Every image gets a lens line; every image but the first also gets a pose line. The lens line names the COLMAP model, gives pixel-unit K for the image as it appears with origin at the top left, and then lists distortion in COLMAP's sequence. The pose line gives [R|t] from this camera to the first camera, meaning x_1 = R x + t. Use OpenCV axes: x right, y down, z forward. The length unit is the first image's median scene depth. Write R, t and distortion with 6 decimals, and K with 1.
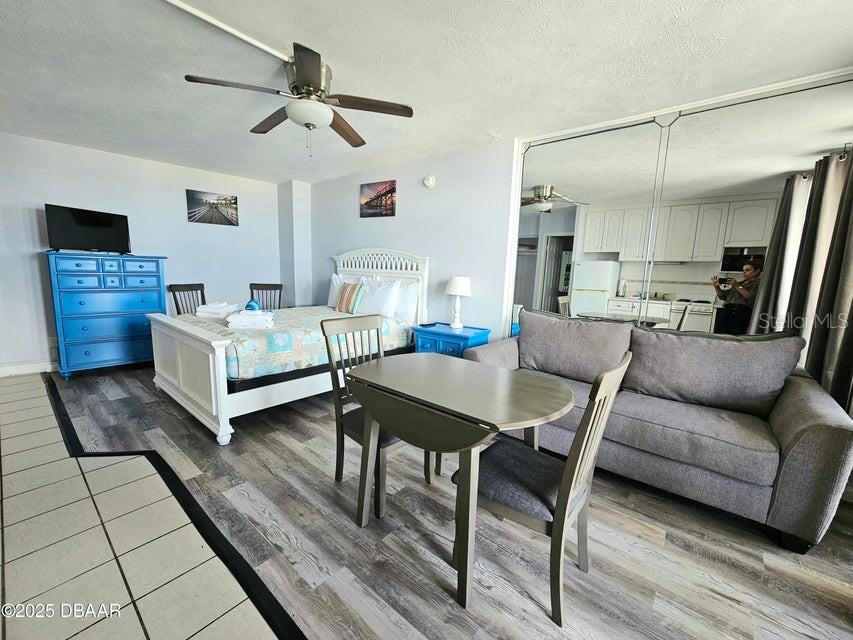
lens RADIAL K [[351.1, 0, 423.5], [0, 351.1, 326.2], [0, 0, 1]] dist [-0.005533, 0.002406]
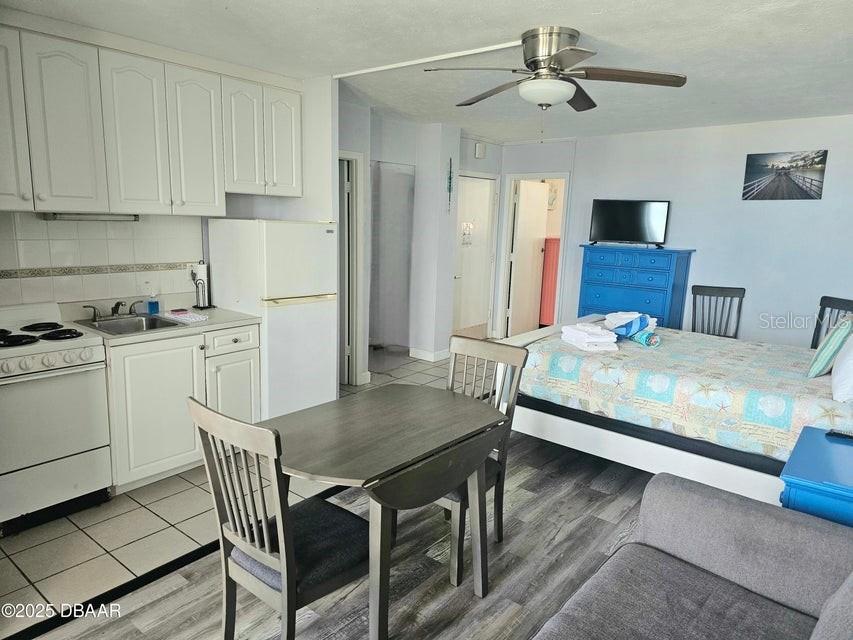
lens RADIAL K [[571.5, 0, 422.7], [0, 571.5, 320.5], [0, 0, 1]] dist [0.069691, -0.064159]
pose [[0.020203, 0.149557, -0.988547, 0.586540], [-0.188232, 0.971636, 0.143152, -0.125223], [0.981917, 0.183184, 0.047781, 0.410140]]
